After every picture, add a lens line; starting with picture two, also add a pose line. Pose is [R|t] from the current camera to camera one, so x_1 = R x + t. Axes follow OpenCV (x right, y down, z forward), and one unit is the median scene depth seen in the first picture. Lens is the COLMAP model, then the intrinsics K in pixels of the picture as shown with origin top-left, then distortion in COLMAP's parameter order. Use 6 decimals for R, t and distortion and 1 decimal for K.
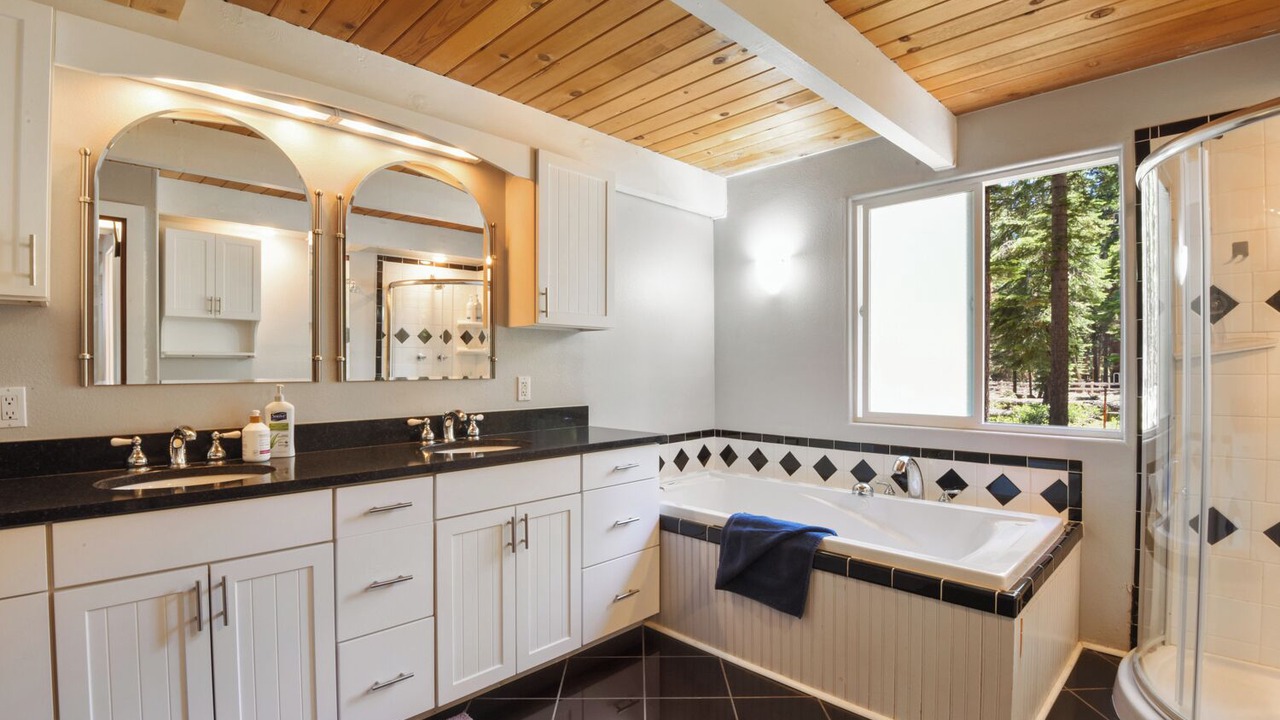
lens RADIAL K [[609.8, 0, 643.7], [0, 609.8, 357.6], [0, 0, 1]] dist [-0.024169, -0.004271]
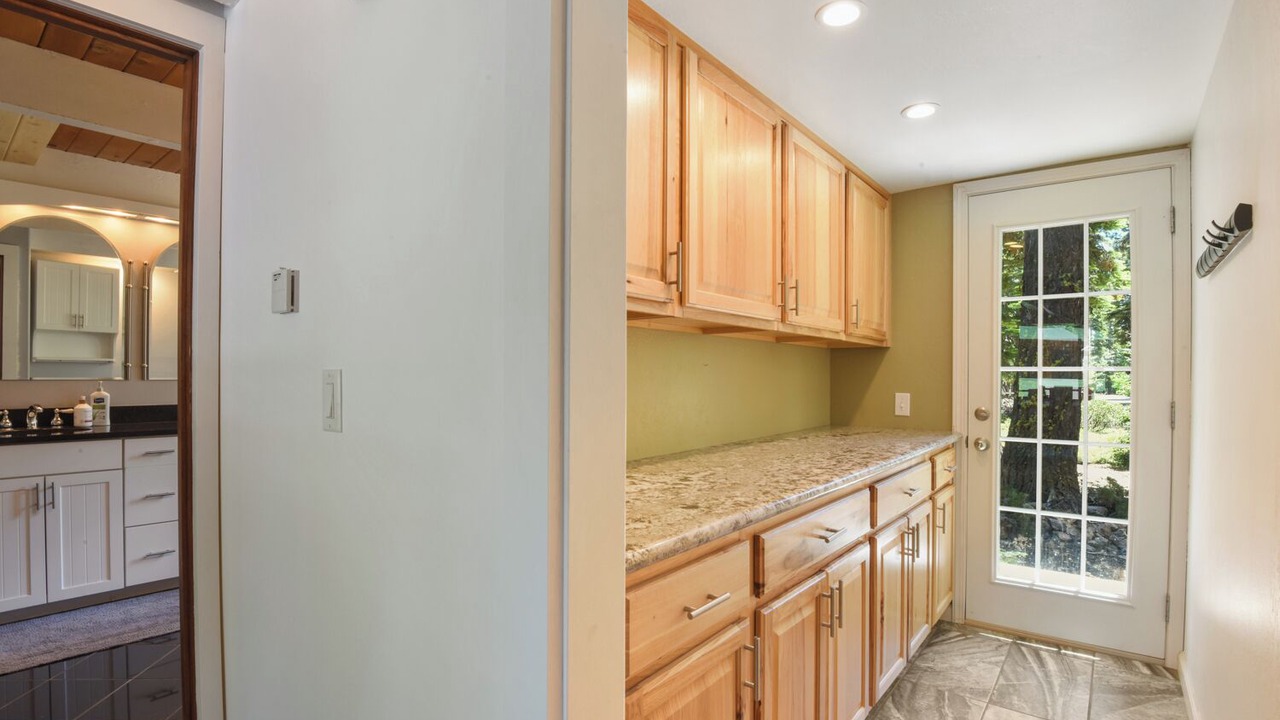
lens RADIAL K [[609.8, 0, 636.7], [0, 609.8, 372.2], [0, 0, 1]] dist [-0.024169, -0.004271]
pose [[0.994467, 0.017154, 0.103642, 0.707719], [-0.017656, 0.999836, 0.003924, -0.011907], [-0.103558, -0.005732, 0.994607, -0.791935]]
